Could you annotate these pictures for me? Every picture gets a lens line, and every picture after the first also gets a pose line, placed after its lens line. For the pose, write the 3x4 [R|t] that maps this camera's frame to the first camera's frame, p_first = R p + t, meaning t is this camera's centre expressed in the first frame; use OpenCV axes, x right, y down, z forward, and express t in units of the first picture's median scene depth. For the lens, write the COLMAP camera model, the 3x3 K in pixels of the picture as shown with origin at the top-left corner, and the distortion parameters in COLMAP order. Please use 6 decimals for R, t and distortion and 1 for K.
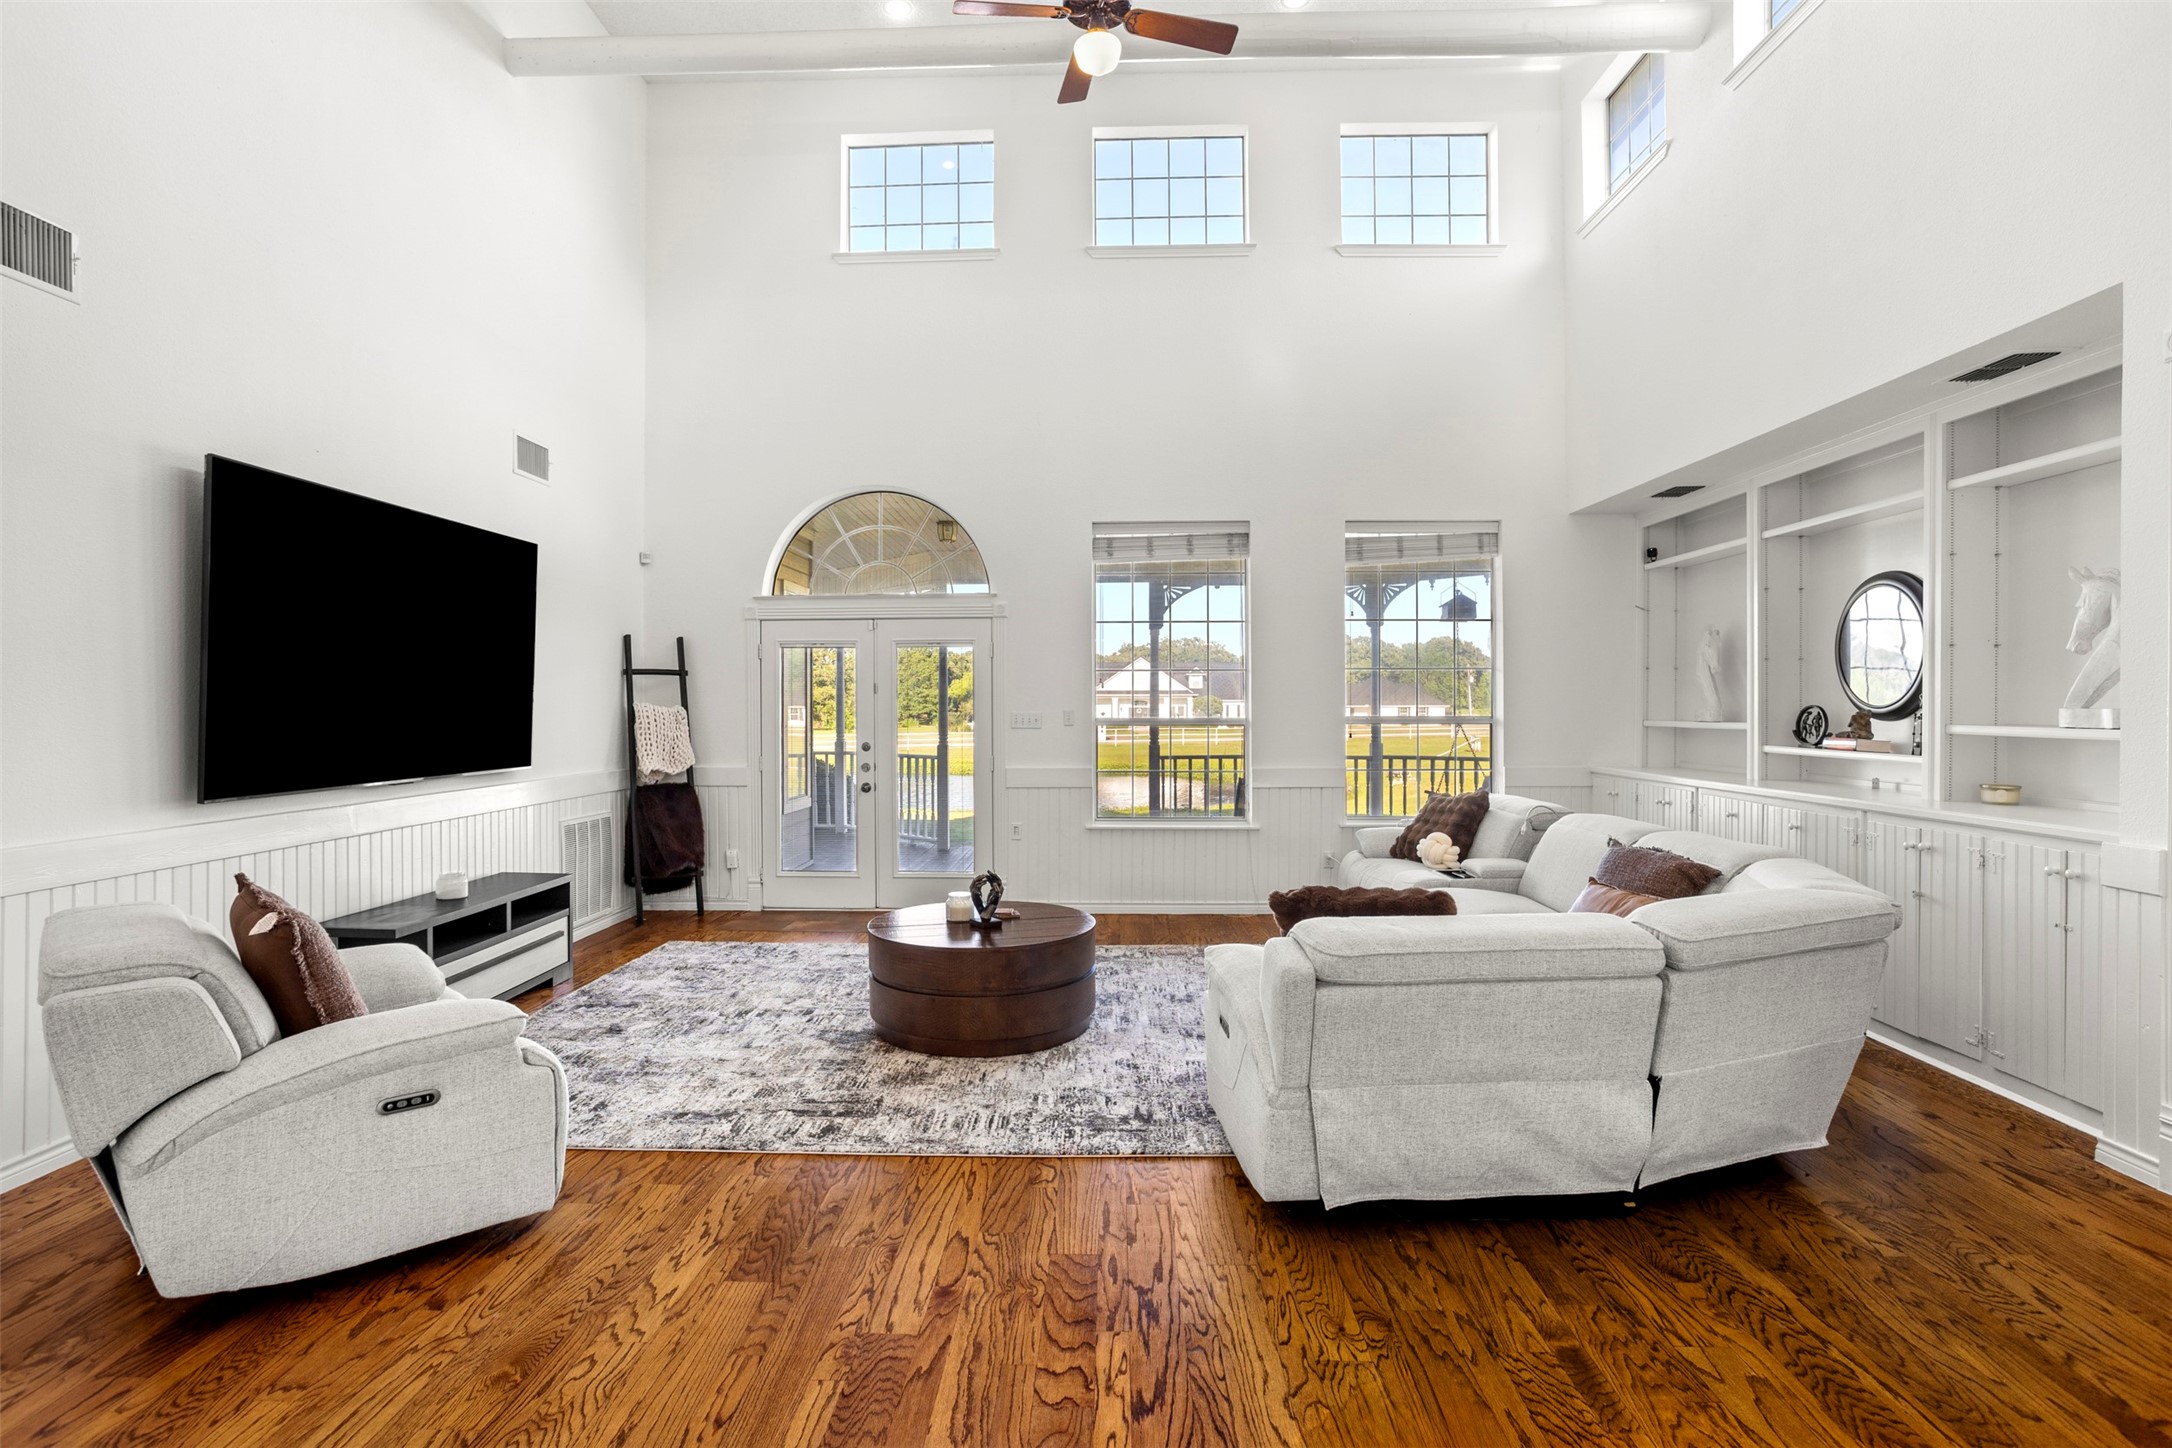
lens RADIAL K [[1082.8, 0, 1083.3], [0, 1082.8, 710.1], [0, 0, 1]] dist [-0.043298, 0.022770]
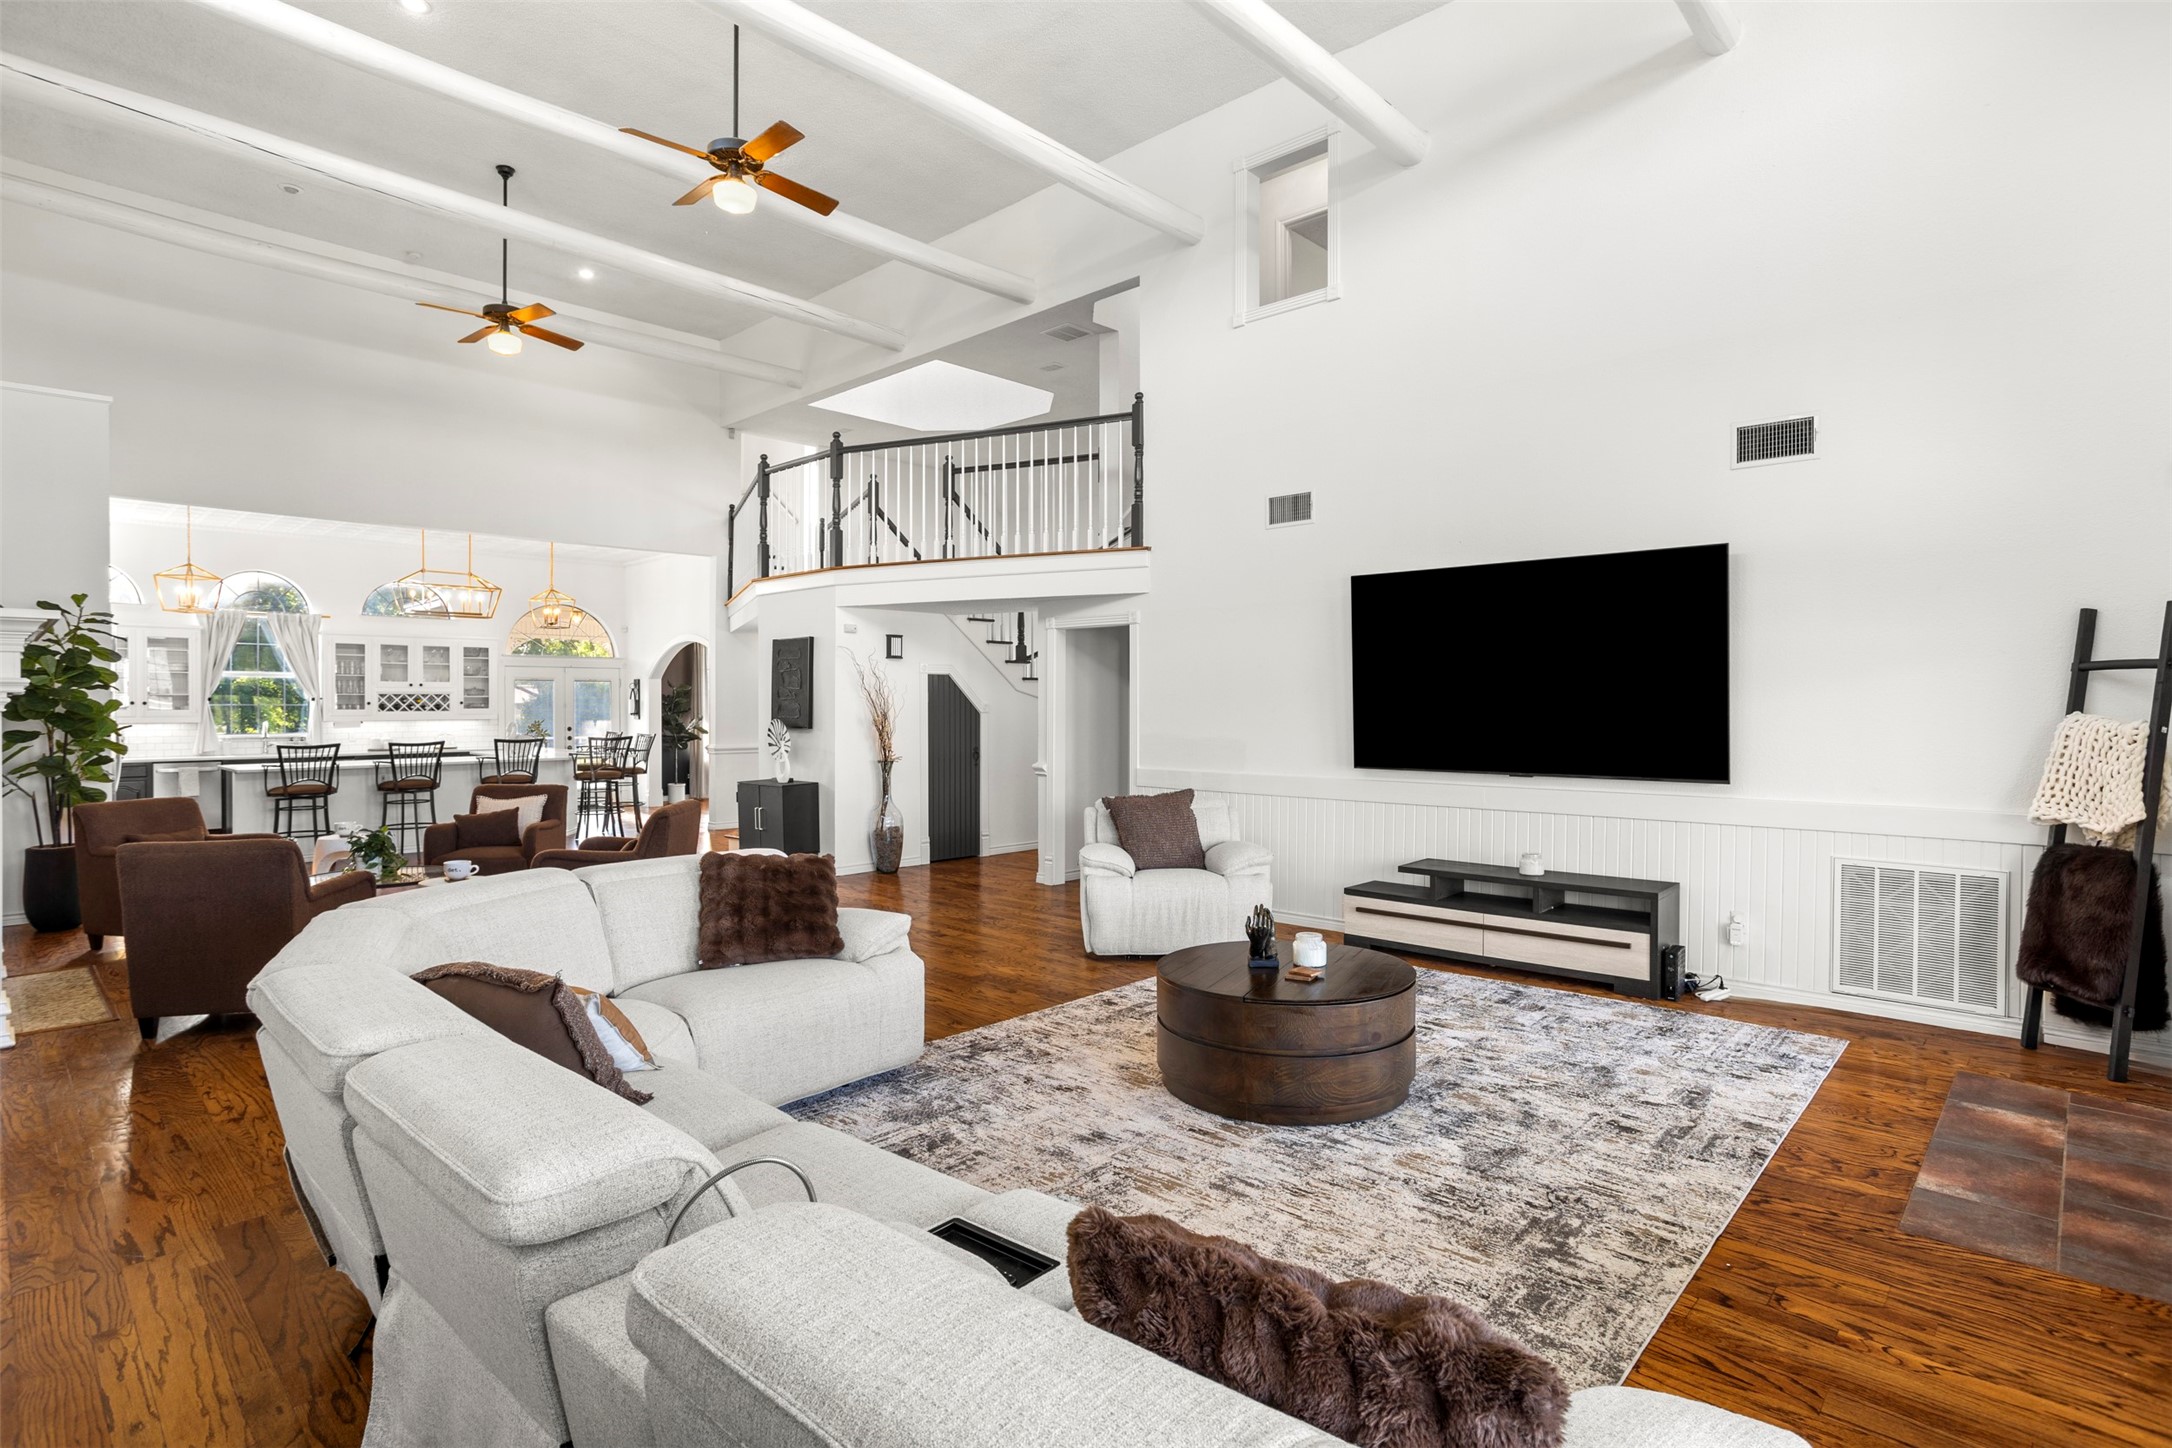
lens RADIAL K [[1082.8, 0, 1073.9], [0, 1082.8, 724.0], [0, 0, 1]] dist [-0.043298, 0.022770]
pose [[-0.671133, 0.014372, -0.741198, 0.664343], [-0.001469, 0.999784, 0.020717, -0.020636], [0.741336, 0.014992, -0.670967, 1.443106]]
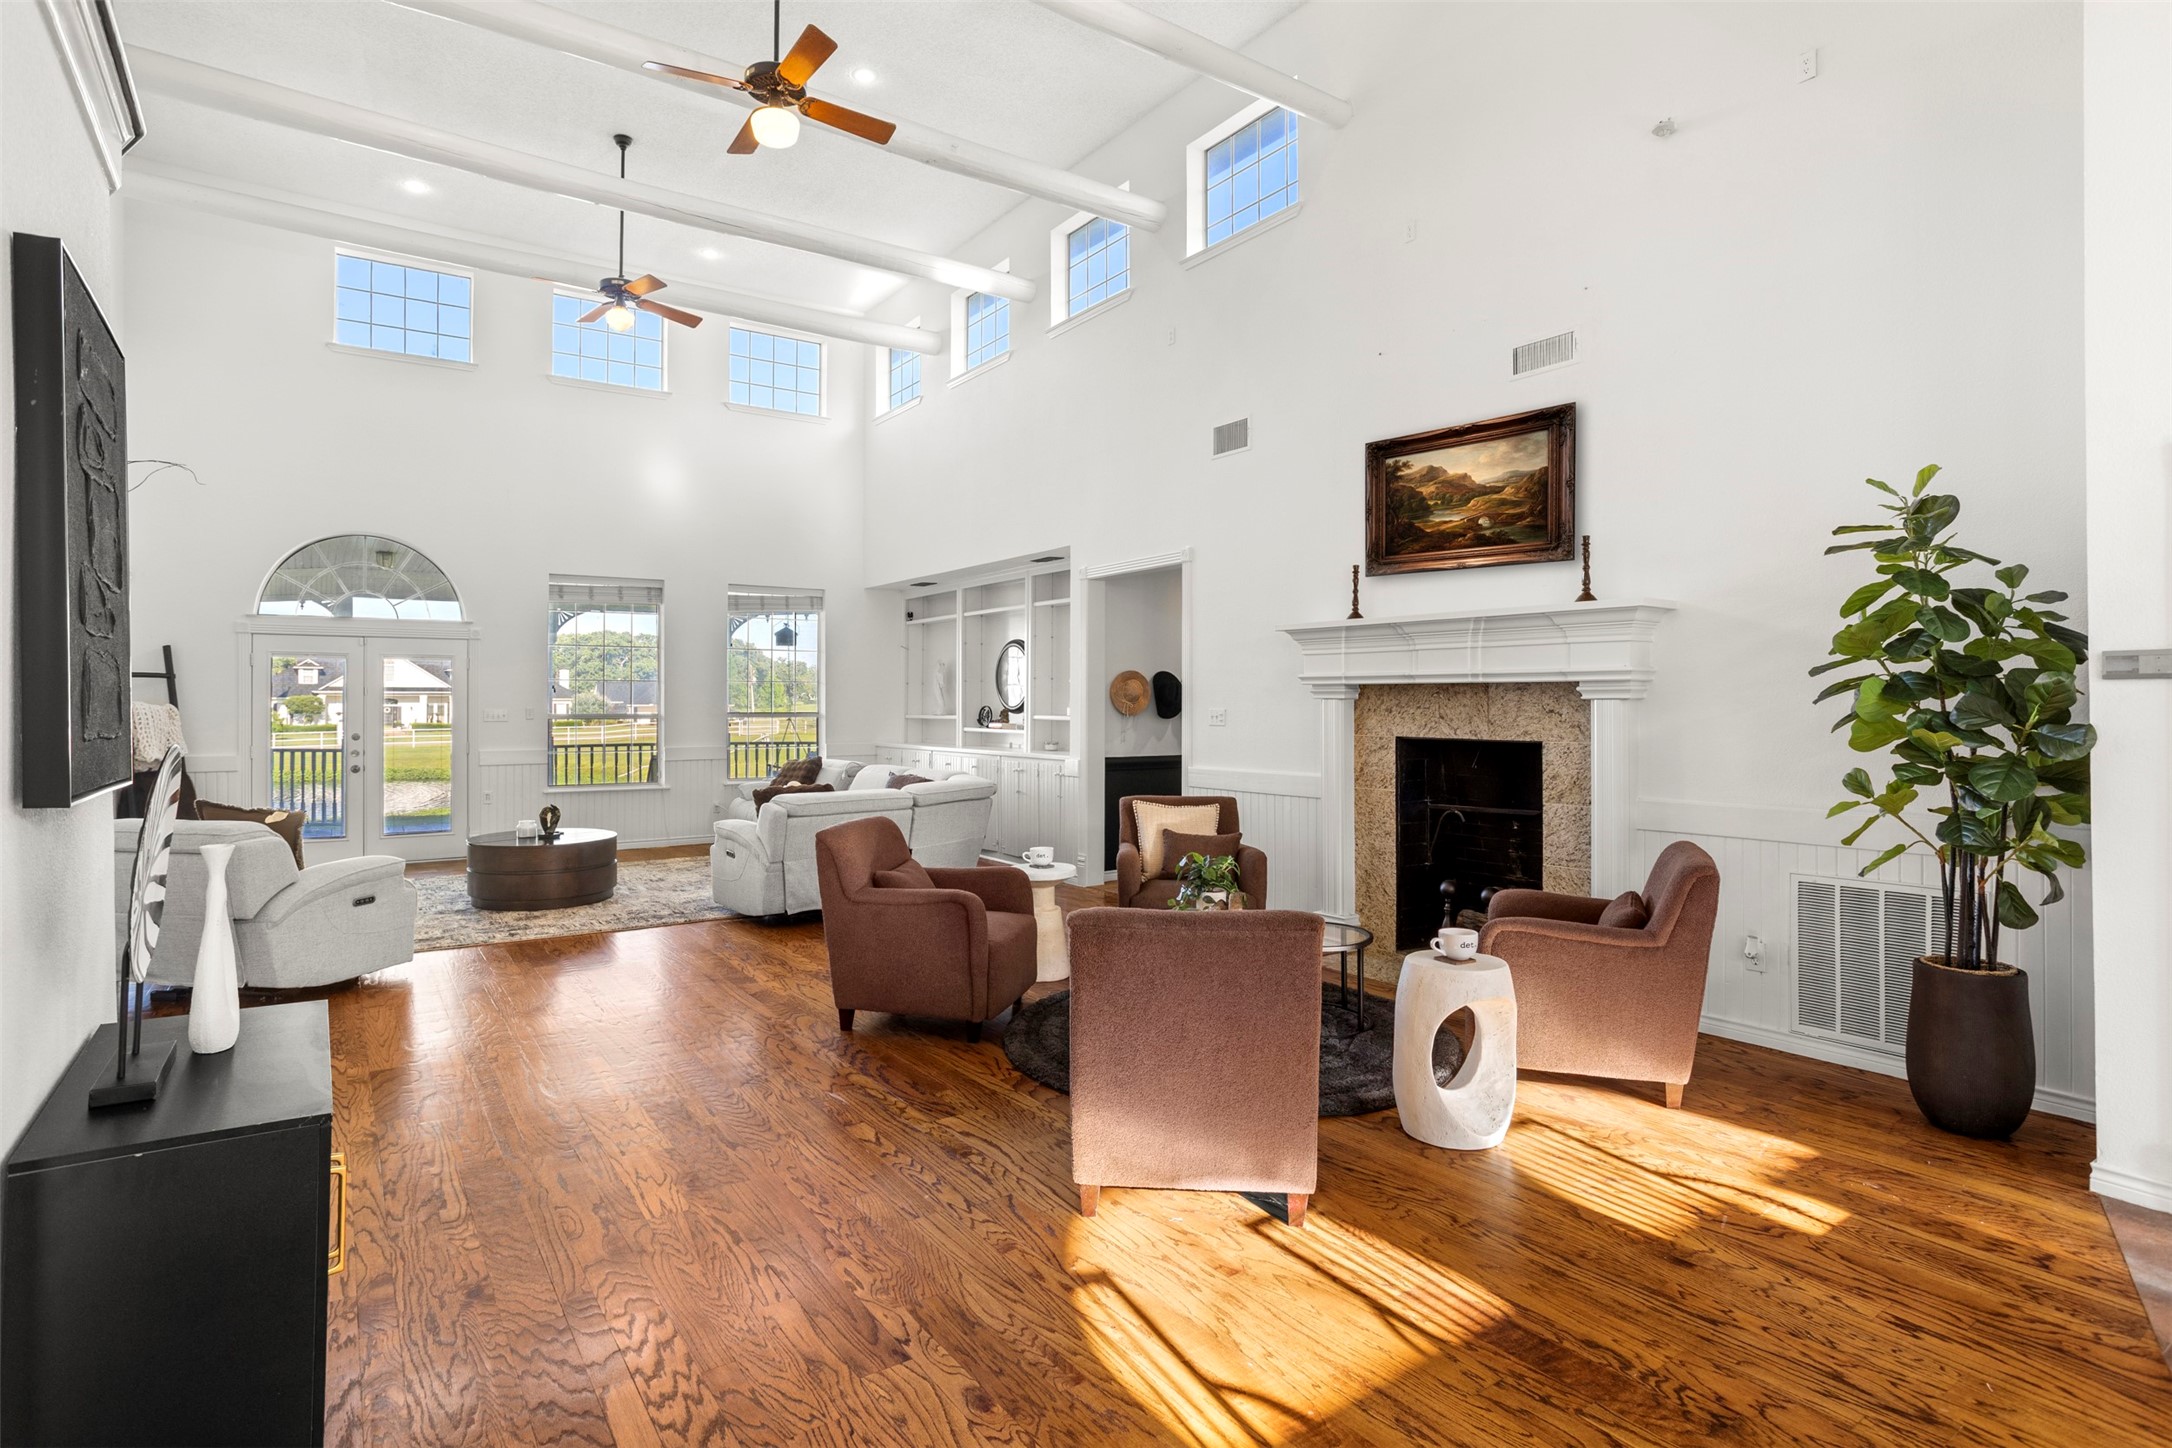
lens RADIAL K [[1082.8, 0, 1076.1], [0, 1082.8, 704.0], [0, 0, 1]] dist [-0.043298, 0.022770]
pose [[0.802860, 0.002882, 0.596161, -0.410259], [0.000223, 0.999987, -0.005133, 0.002550], [-0.596168, 0.004254, 0.802848, -0.780805]]
